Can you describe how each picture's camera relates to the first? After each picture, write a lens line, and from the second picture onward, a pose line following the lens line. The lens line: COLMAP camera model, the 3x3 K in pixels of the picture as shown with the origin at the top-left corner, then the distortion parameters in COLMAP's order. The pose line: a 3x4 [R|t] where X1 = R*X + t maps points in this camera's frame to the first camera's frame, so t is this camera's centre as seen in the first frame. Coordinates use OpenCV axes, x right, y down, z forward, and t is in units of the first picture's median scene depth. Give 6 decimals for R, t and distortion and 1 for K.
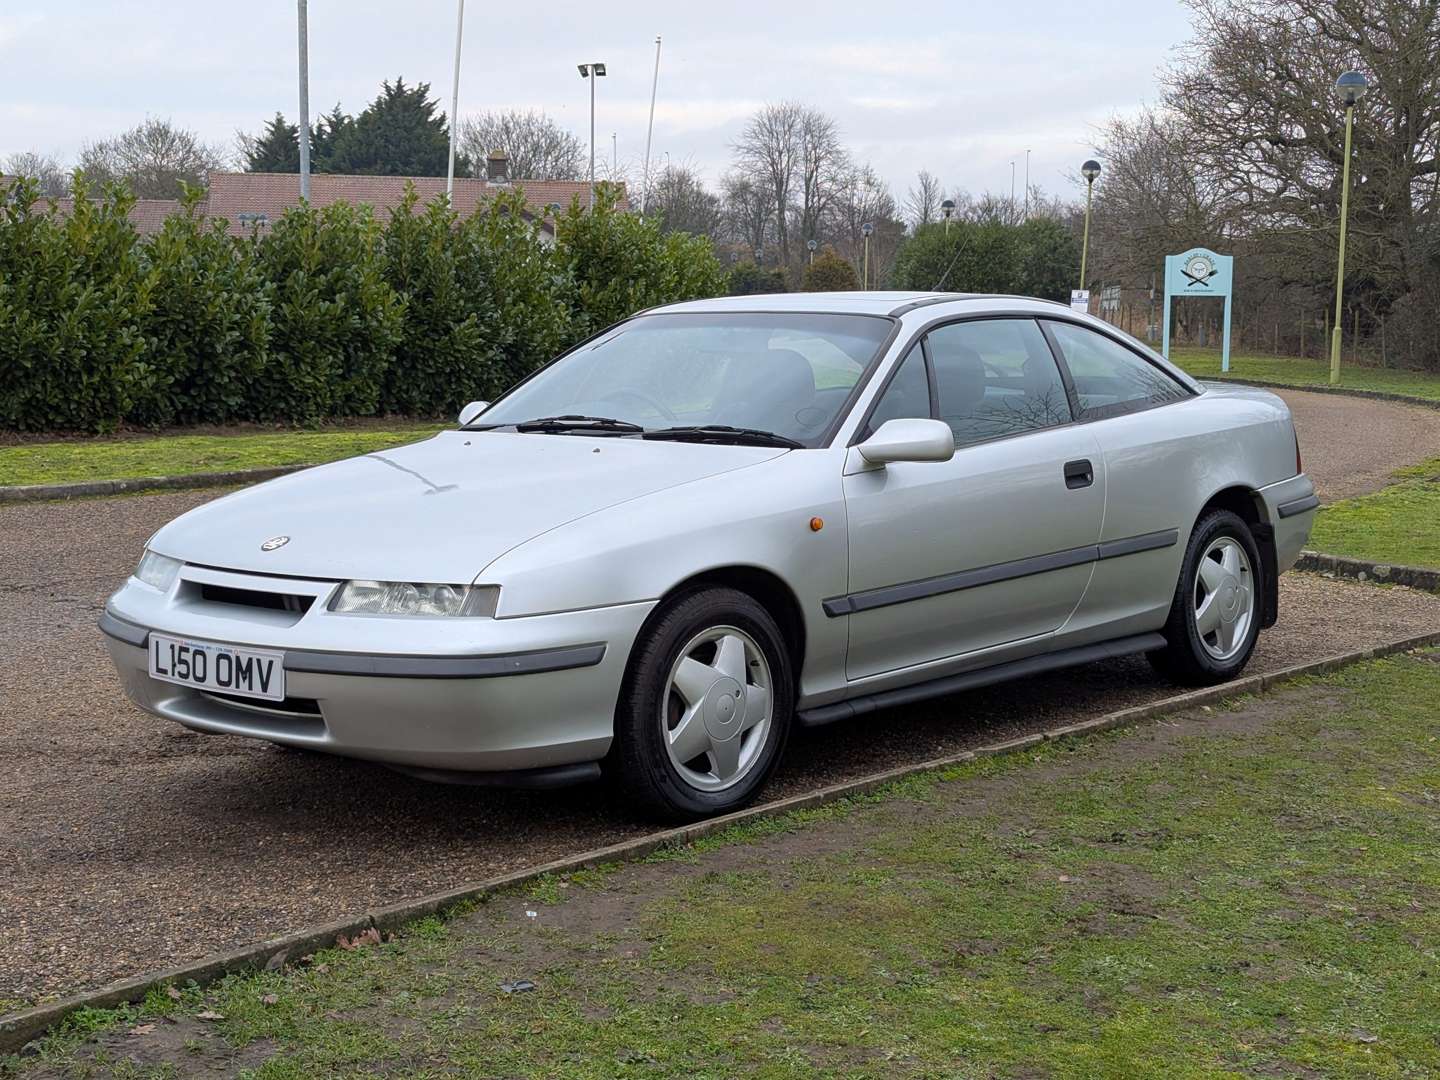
lens RADIAL K [[2350.8, 0, 720.0], [0, 2350.8, 540.0], [0, 0, 1]] dist [0.285440, -0.027226]
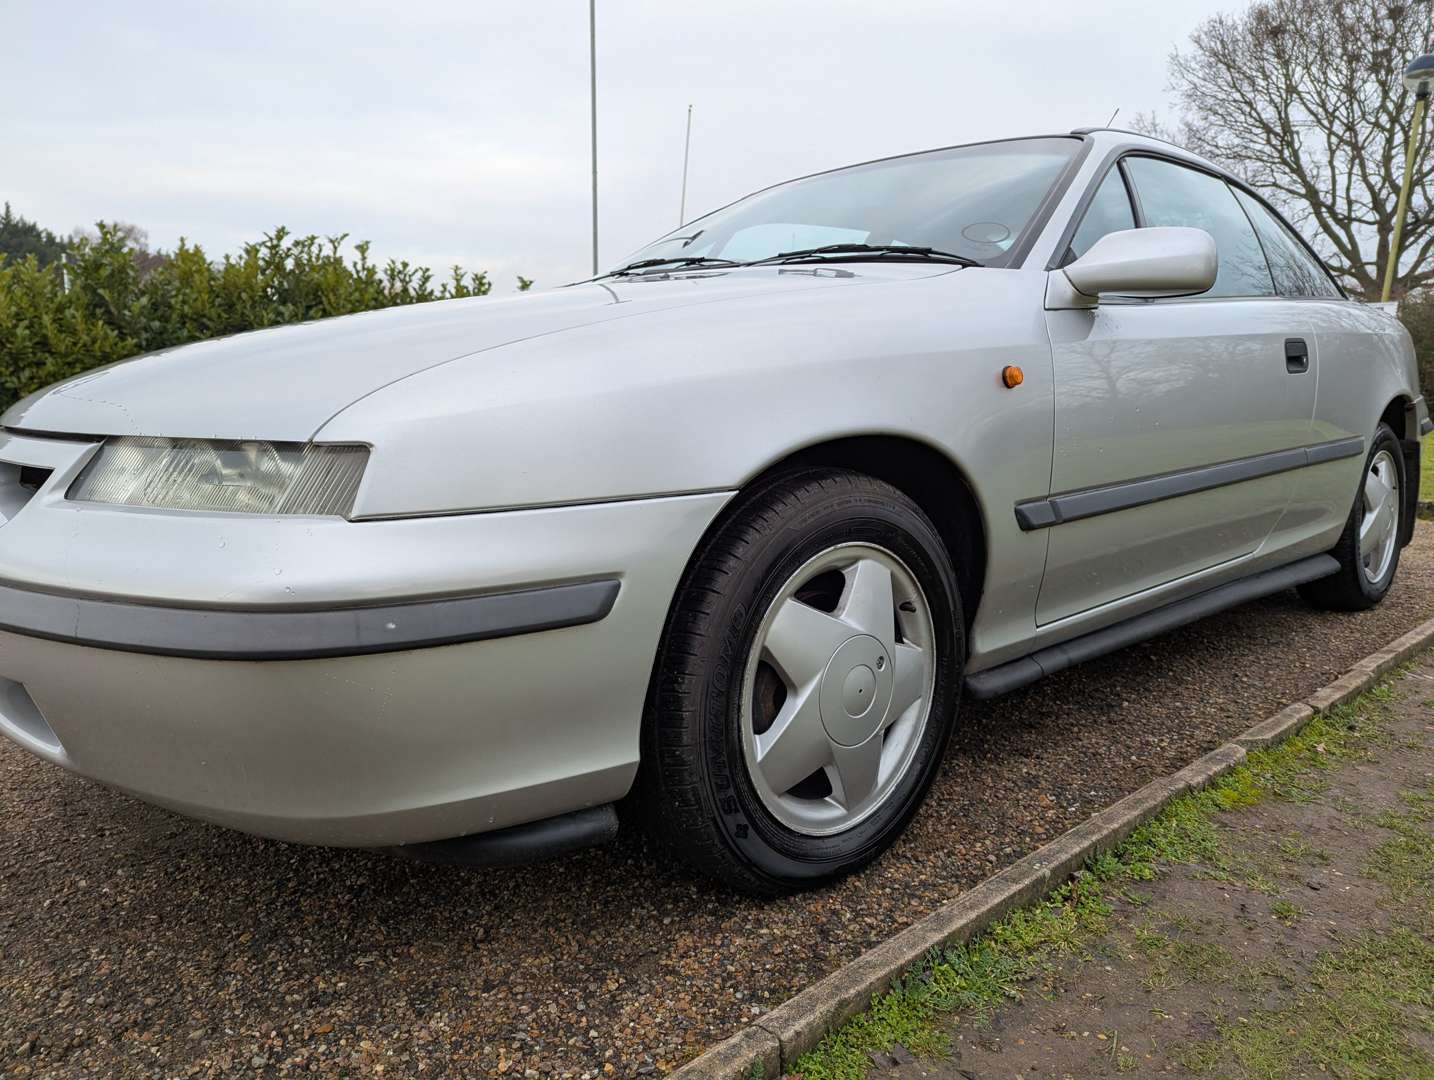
lens RADIAL K [[1013.9, 0, 717.0], [0, 1013.9, 540.0], [0, 0, 1]] dist [0.074805, -0.084552]
pose [[0.995025, 0.019245, -0.097751, -0.008198], [-0.015035, 0.998935, 0.043632, 0.025384], [0.098487, -0.041945, 0.994254, 0.742953]]
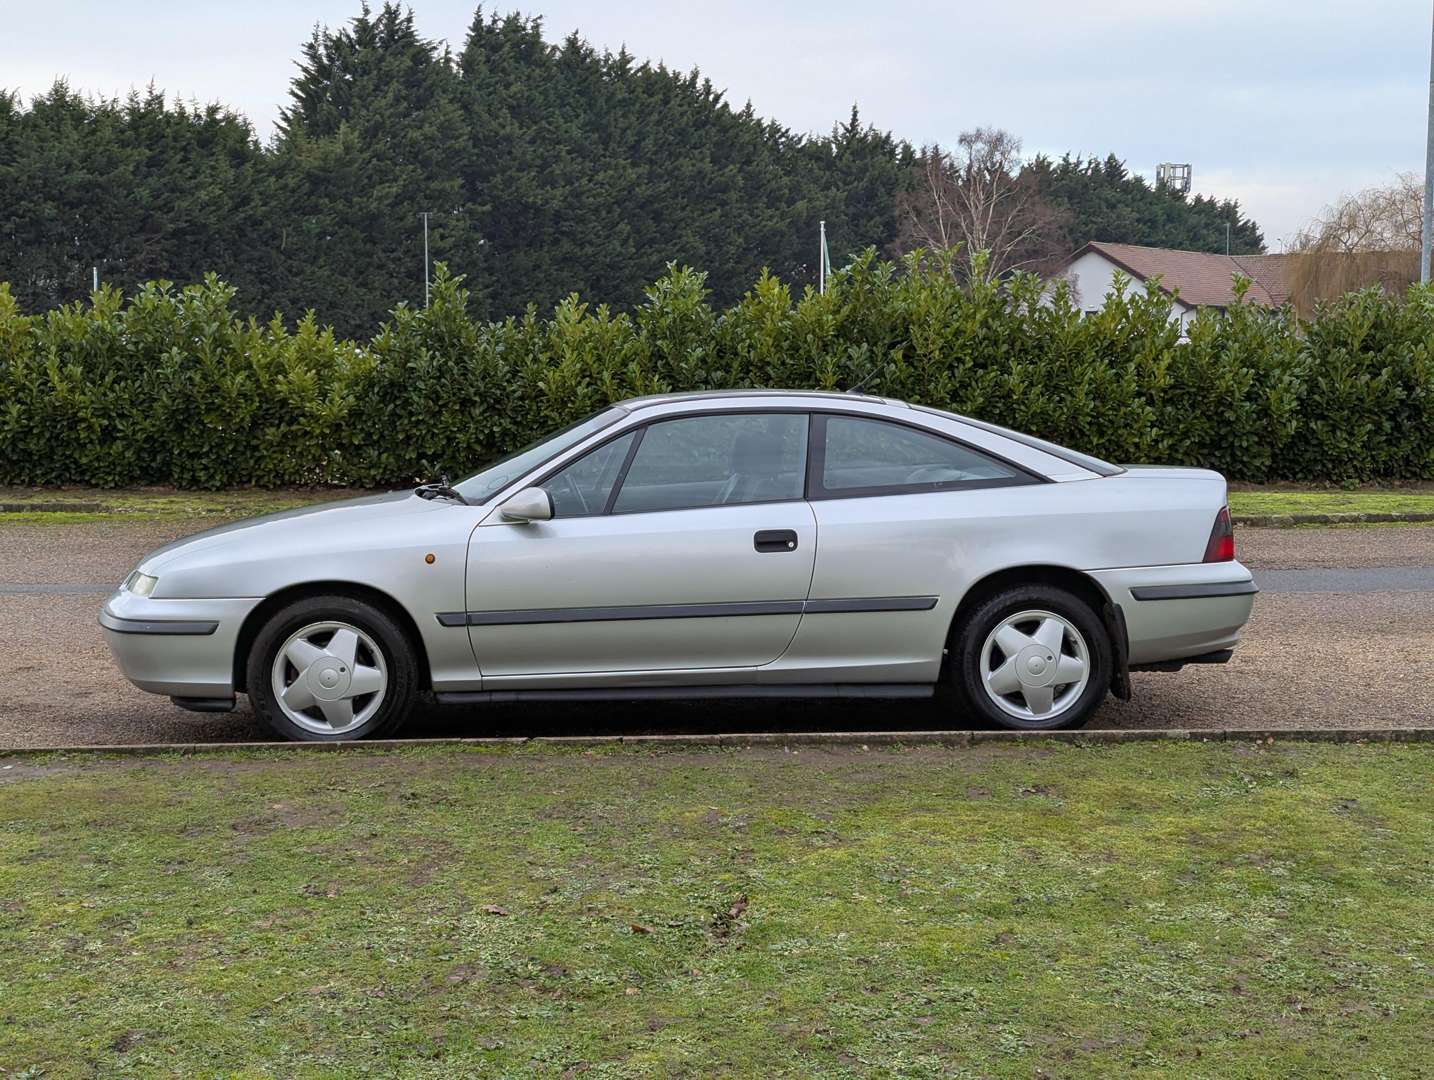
lens RADIAL K [[2194.9, 0, 717.0], [0, 2194.9, 540.0], [0, 0, 1]] dist [0.257513, -1.281621]
pose [[0.688203, 0.063372, -0.722745, 1.126693], [-0.075471, 0.997027, 0.015557, -0.051902], [0.721582, 0.043840, 0.690940, 0.220802]]
